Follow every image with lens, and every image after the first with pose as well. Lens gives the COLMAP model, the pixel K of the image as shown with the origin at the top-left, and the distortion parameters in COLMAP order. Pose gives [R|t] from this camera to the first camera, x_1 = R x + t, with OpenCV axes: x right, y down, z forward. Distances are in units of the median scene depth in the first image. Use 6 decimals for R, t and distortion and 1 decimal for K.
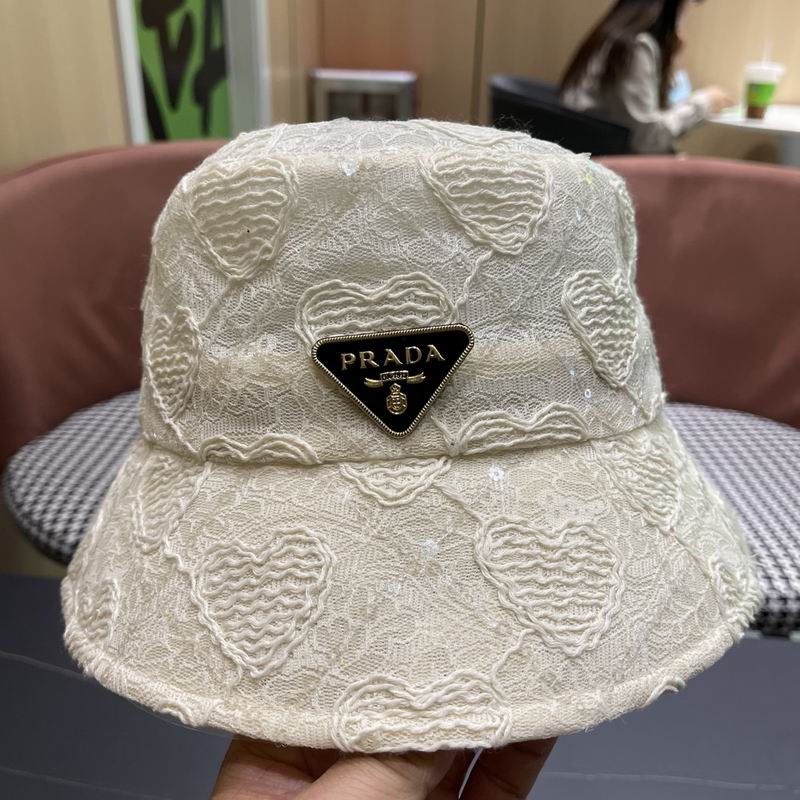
lens RADIAL K [[814.4, 0, 412.1], [0, 814.4, 421.0], [0, 0, 1]] dist [-0.034669, -0.011386]
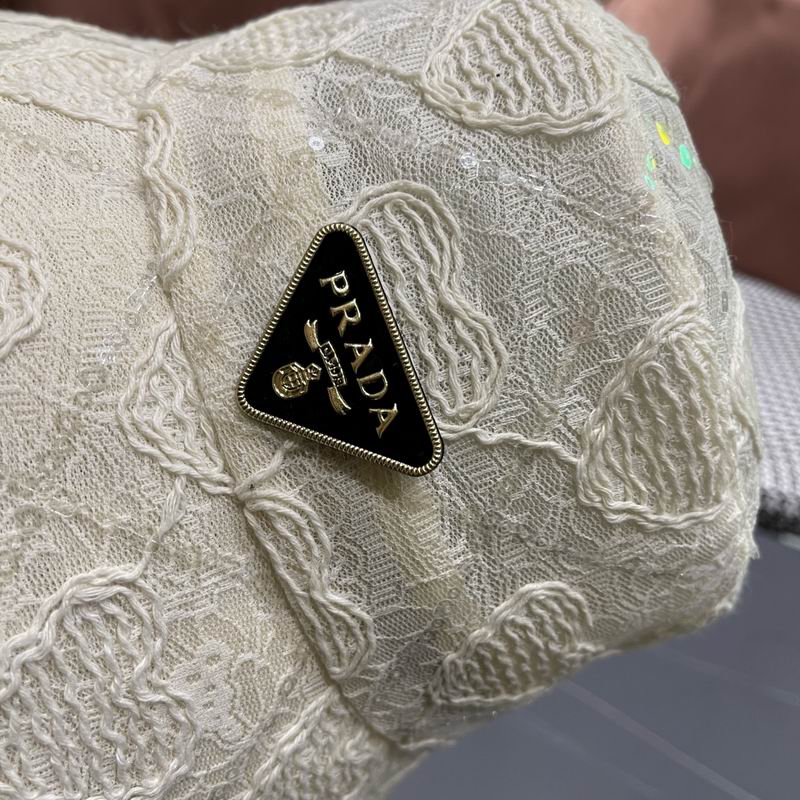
lens RADIAL K [[814.4, 0, 412.1], [0, 814.4, 421.0], [0, 0, 1]] dist [-0.034669, -0.011386]
pose [[0.274865, 0.961240, 0.021628, 0.022285], [-0.961482, 0.274759, 0.007789, -0.105907], [0.001544, -0.022935, 0.999736, 0.389637]]
